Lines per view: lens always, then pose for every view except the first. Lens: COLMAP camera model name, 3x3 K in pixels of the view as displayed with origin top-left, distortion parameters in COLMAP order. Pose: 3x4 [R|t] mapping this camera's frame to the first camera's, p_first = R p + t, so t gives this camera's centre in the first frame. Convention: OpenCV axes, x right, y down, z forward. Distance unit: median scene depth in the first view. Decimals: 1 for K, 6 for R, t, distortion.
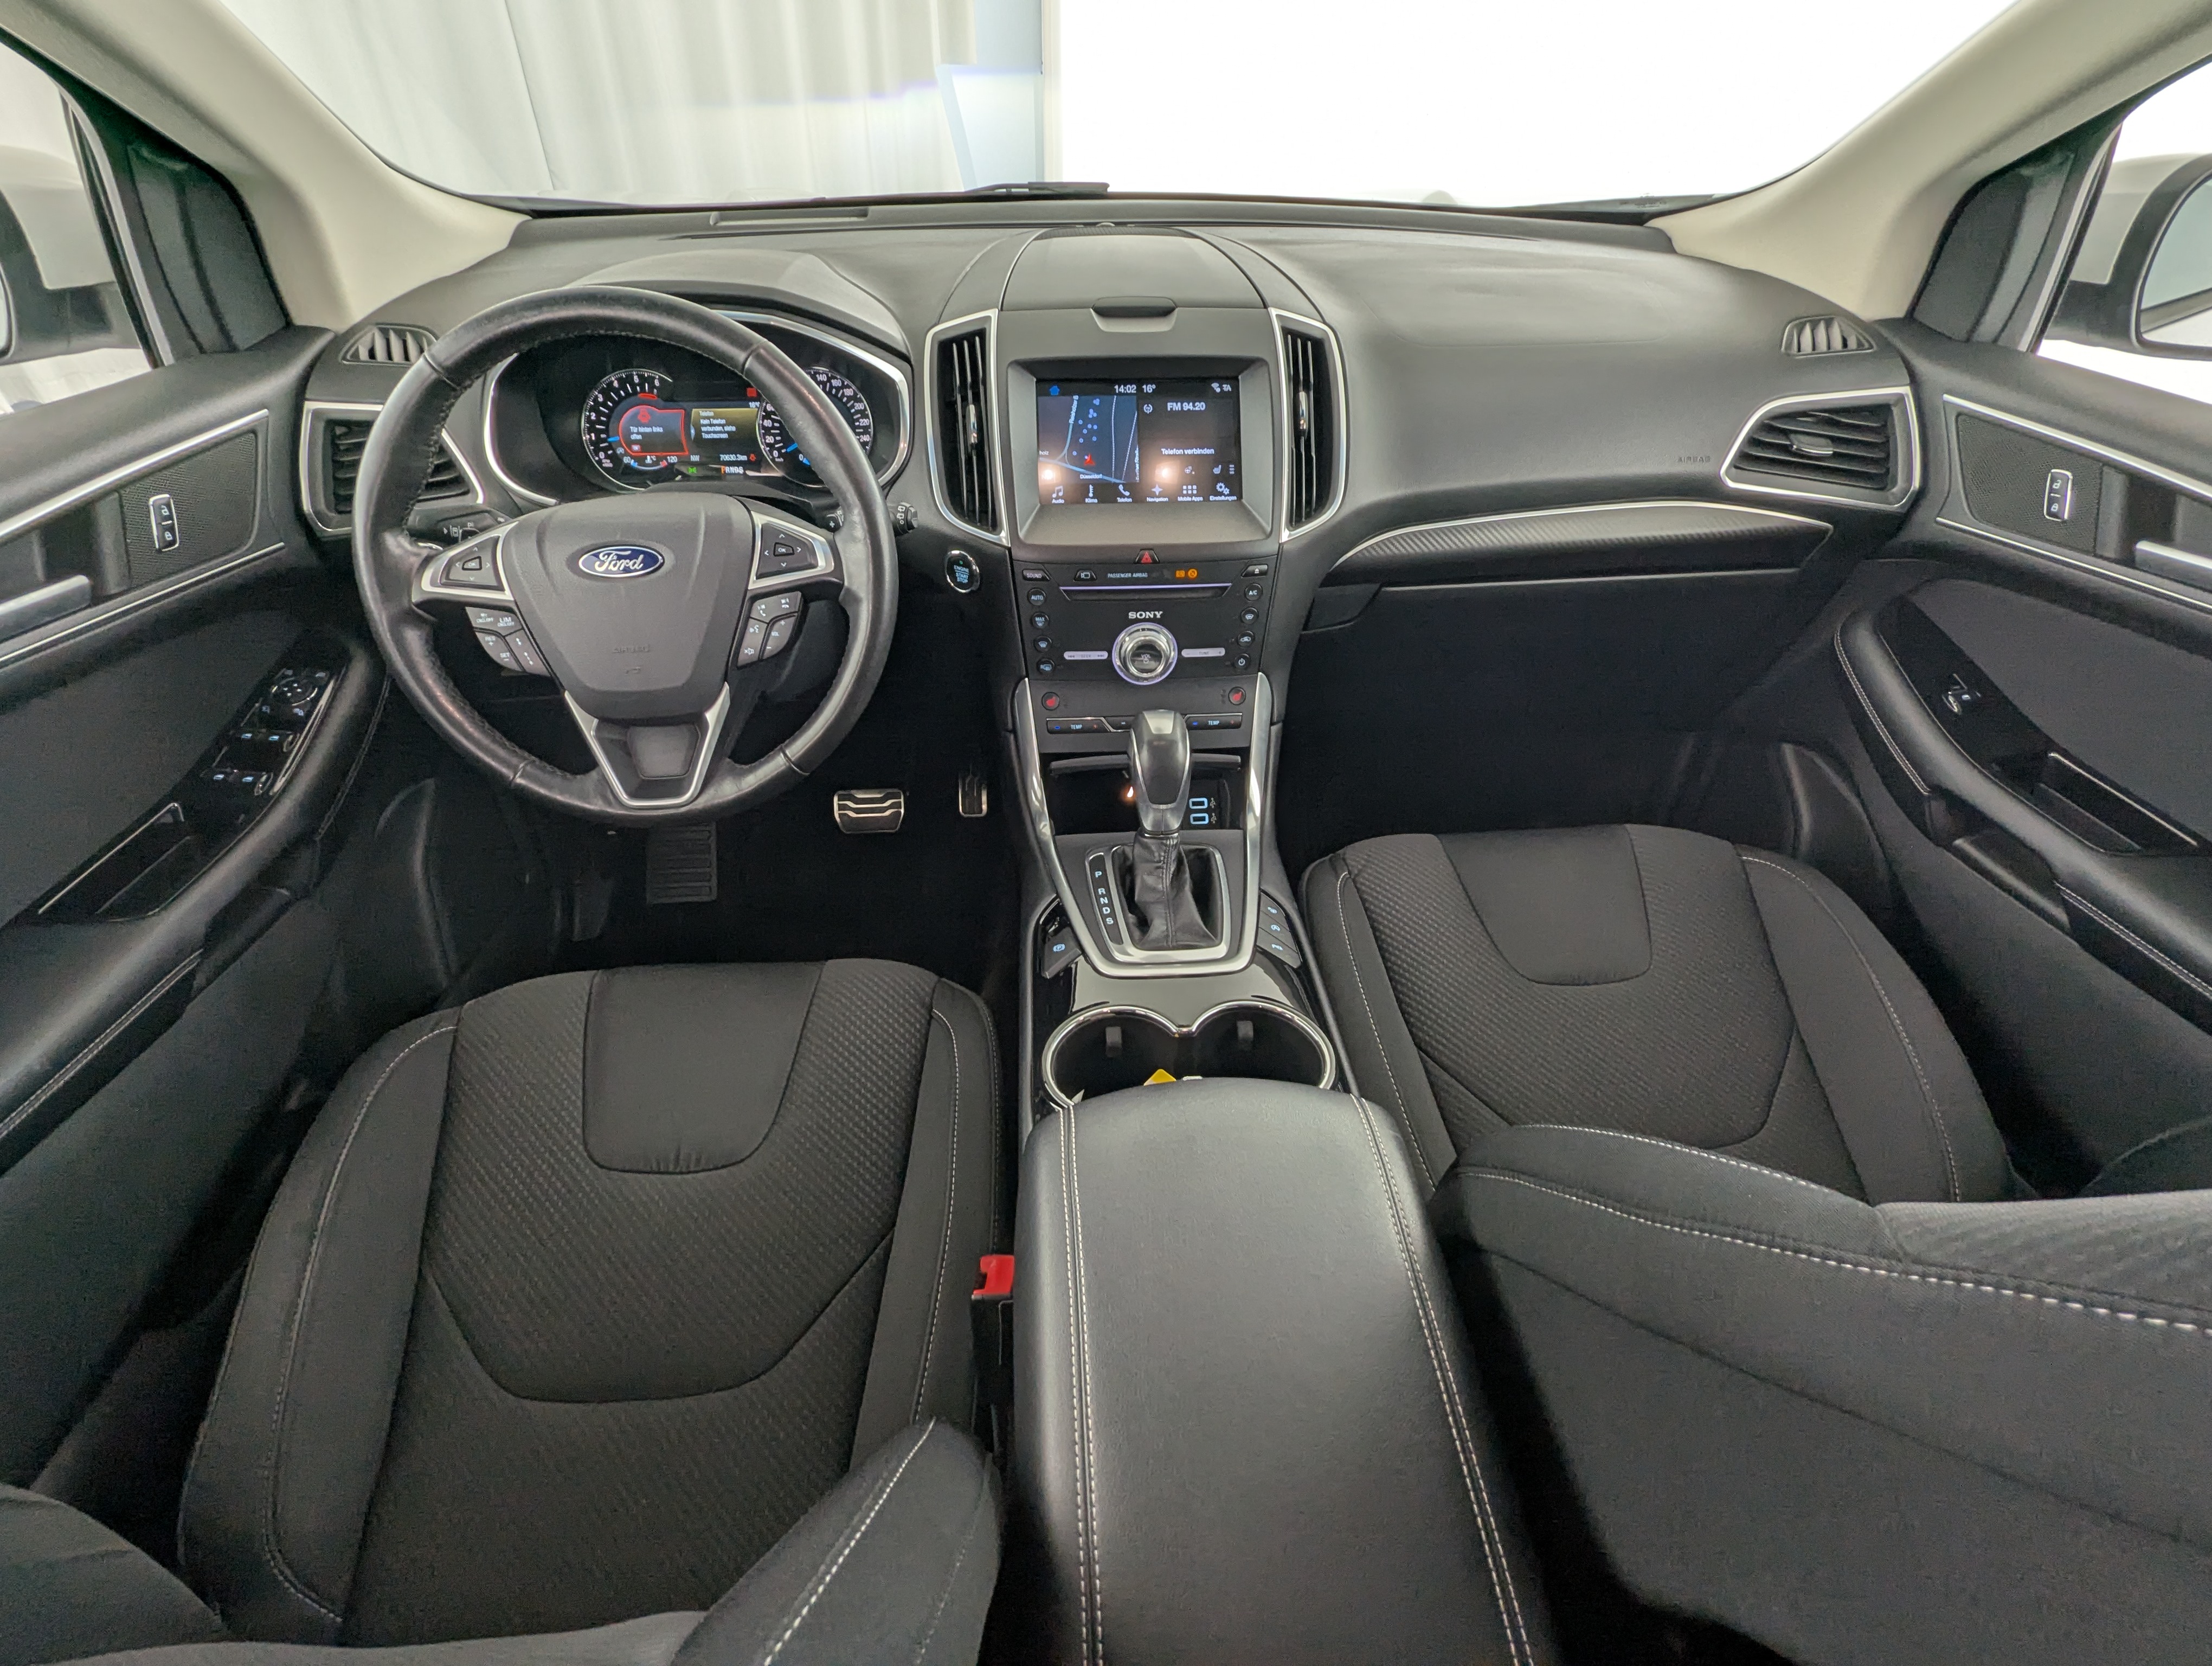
lens RADIAL K [[1052.8, 0, 1106.0], [0, 1052.8, 833.0], [0, 0, 1]] dist [-0.002218, -0.001696]
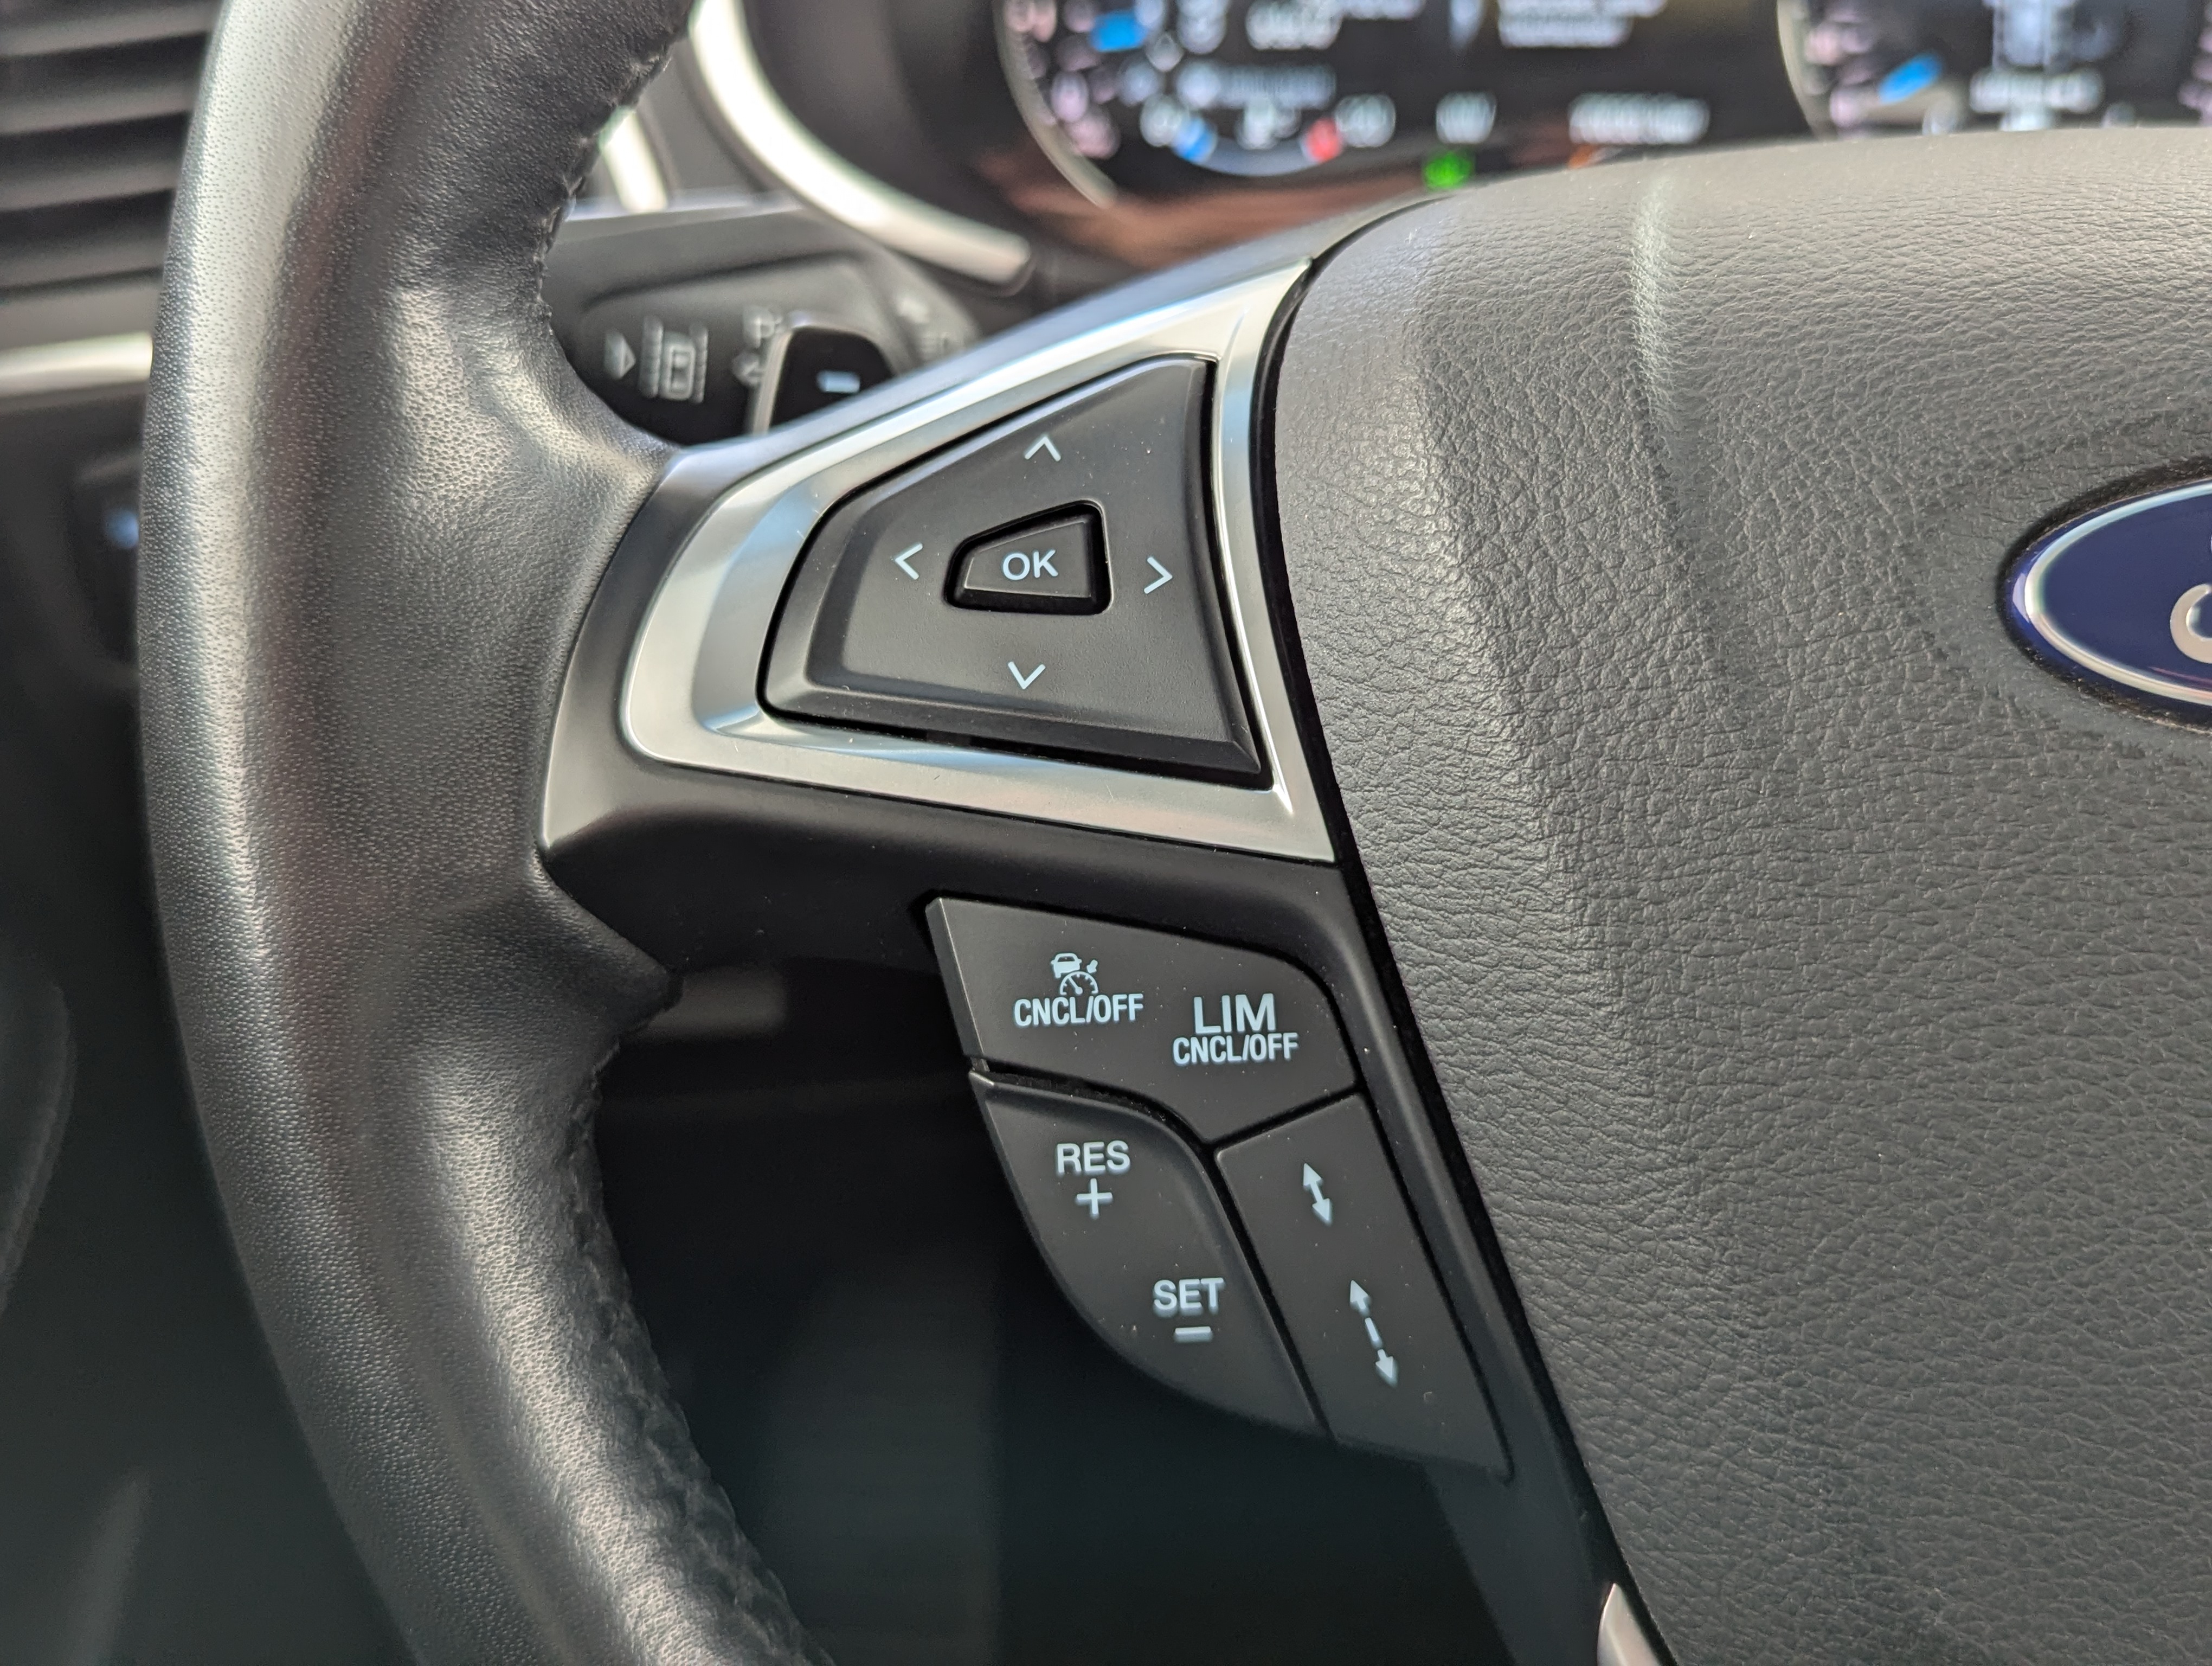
lens RADIAL K [[2269.9, 0, 1106.0], [0, 2269.9, 833.0], [0, 0, 1]] dist [0.013774, 0.003953]
pose [[0.994883, 0.047648, -0.089091, -0.457411], [-0.059949, 0.988201, -0.140944, -0.150243], [0.081324, 0.145563, 0.986001, 0.596685]]
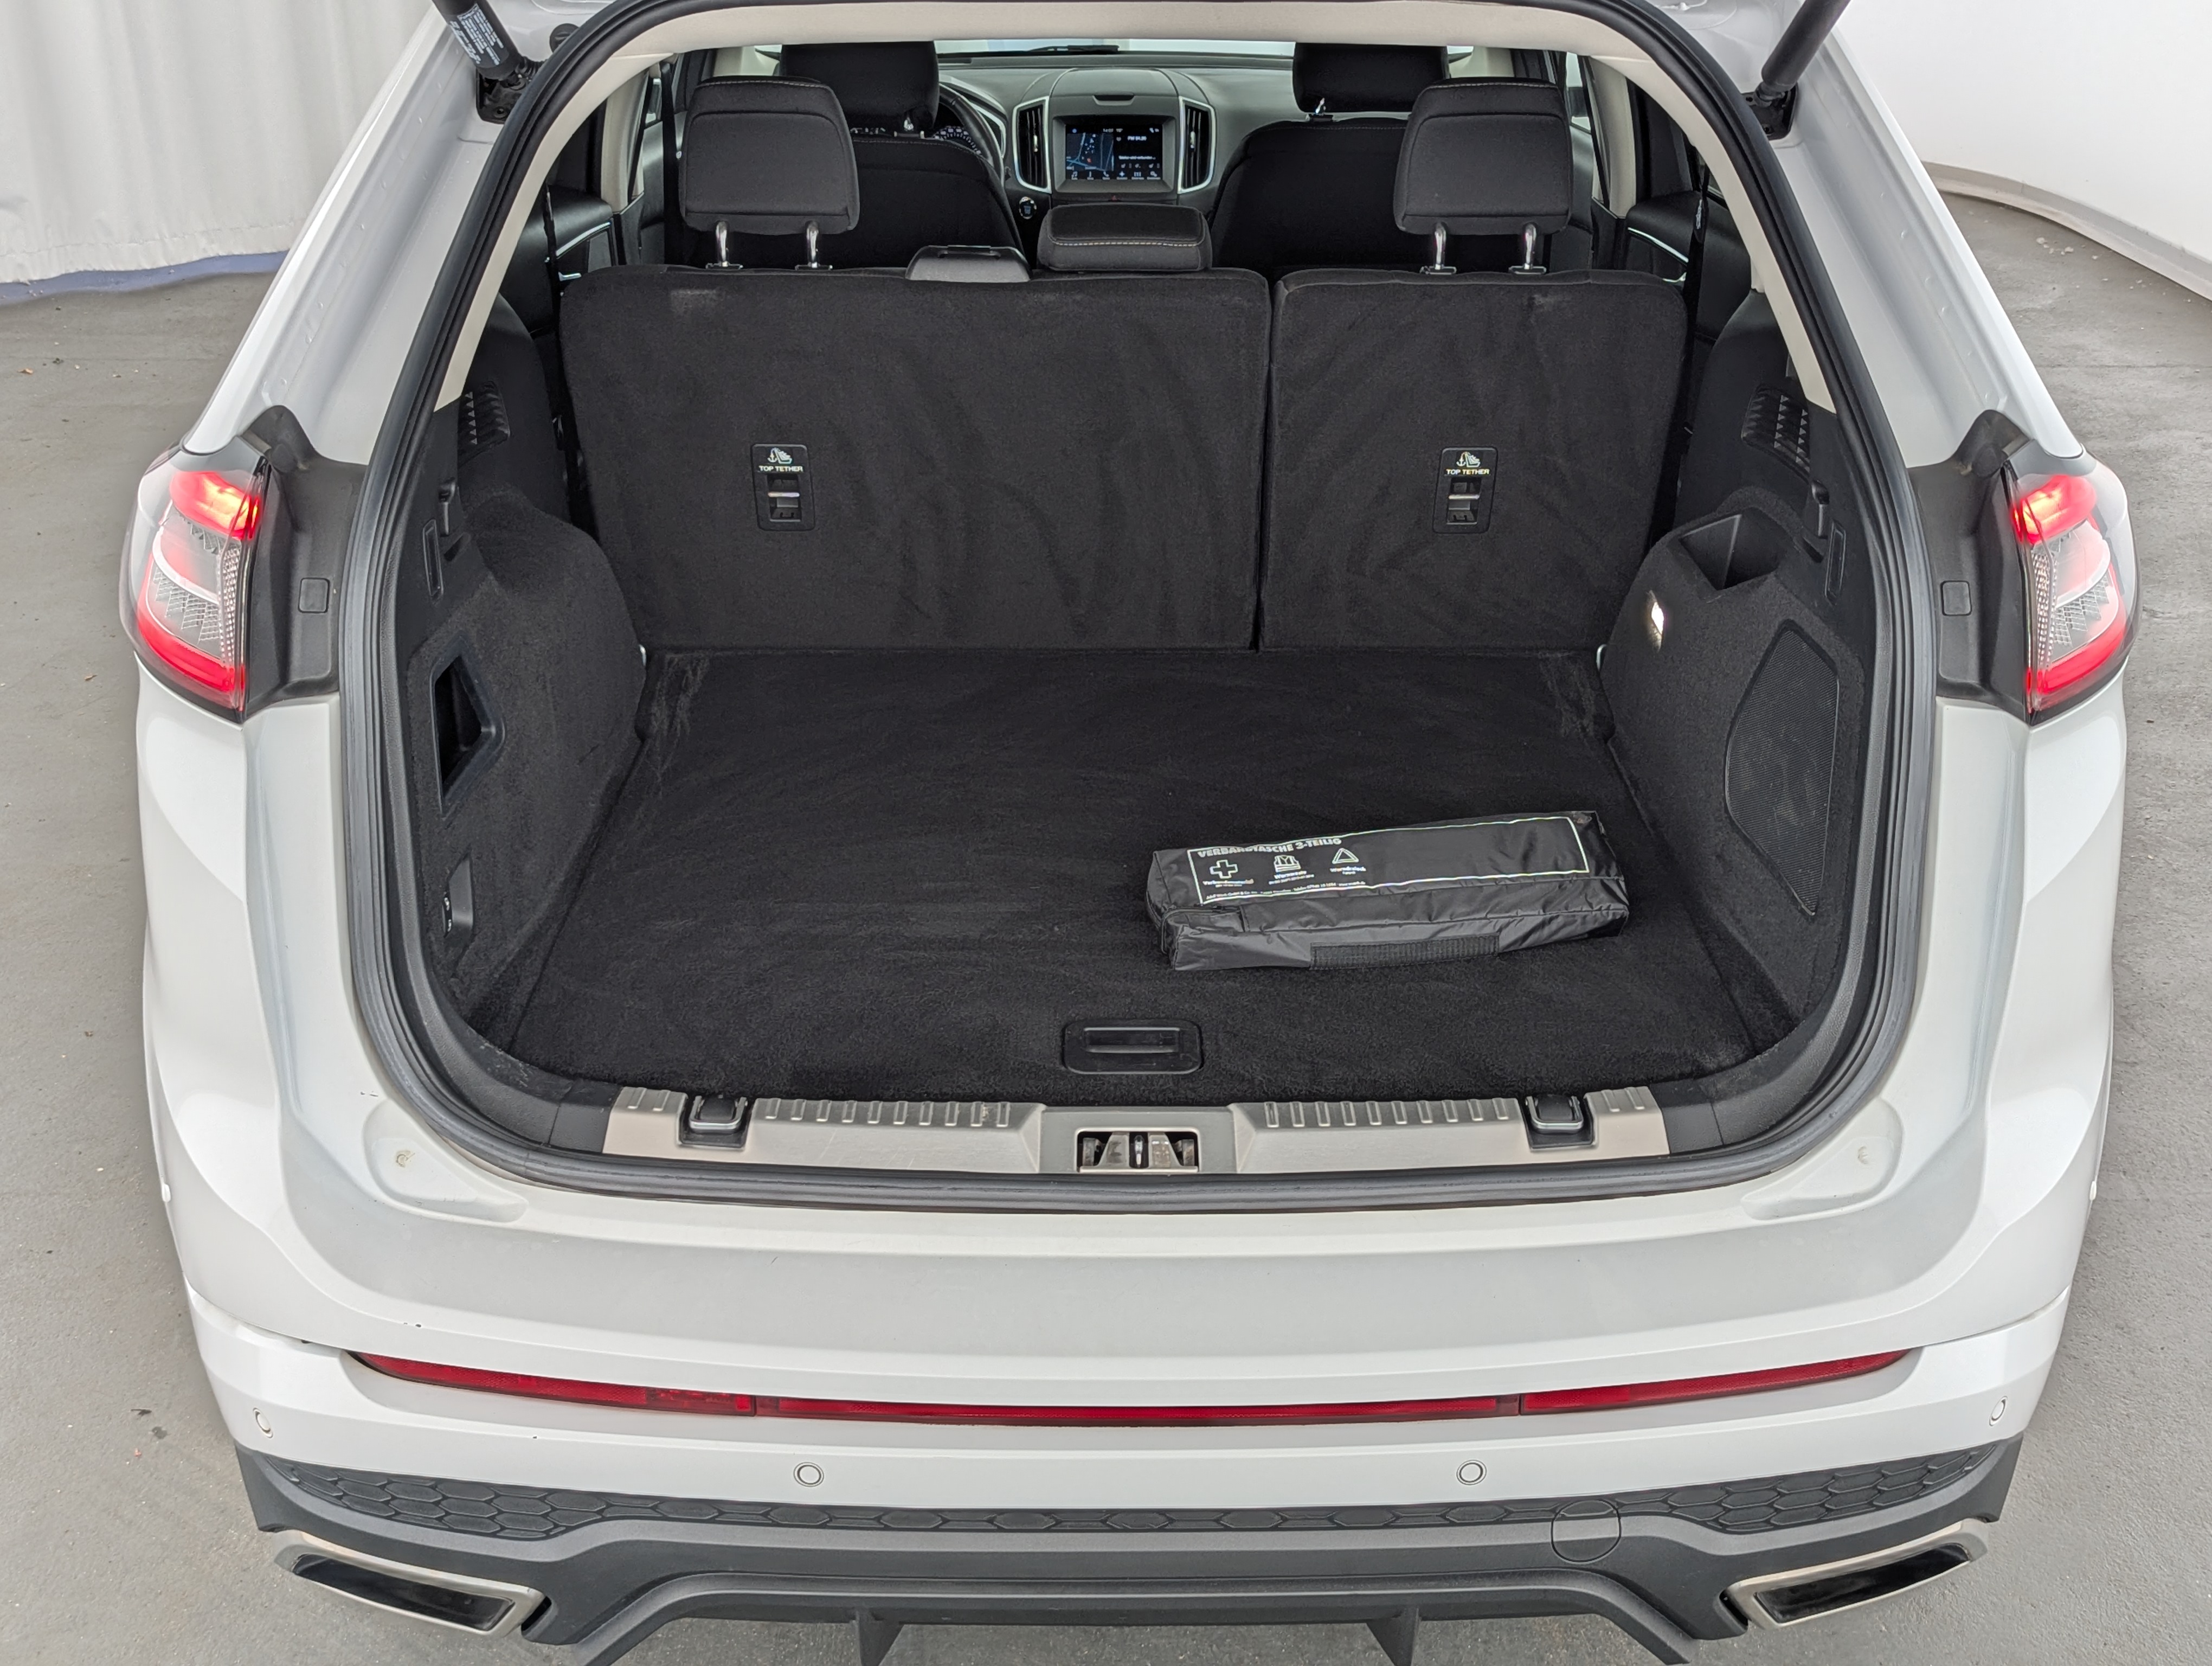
lens RADIAL K [[2269.9, 0, 1106.0], [0, 2269.9, 833.0], [0, 0, 1]] dist [0.013774, 0.003953]
pose [[0.998652, 0.018337, -0.048567, 0.259994], [-0.029123, 0.972348, -0.231715, 1.993662], [0.042975, 0.232817, 0.971571, -3.082779]]
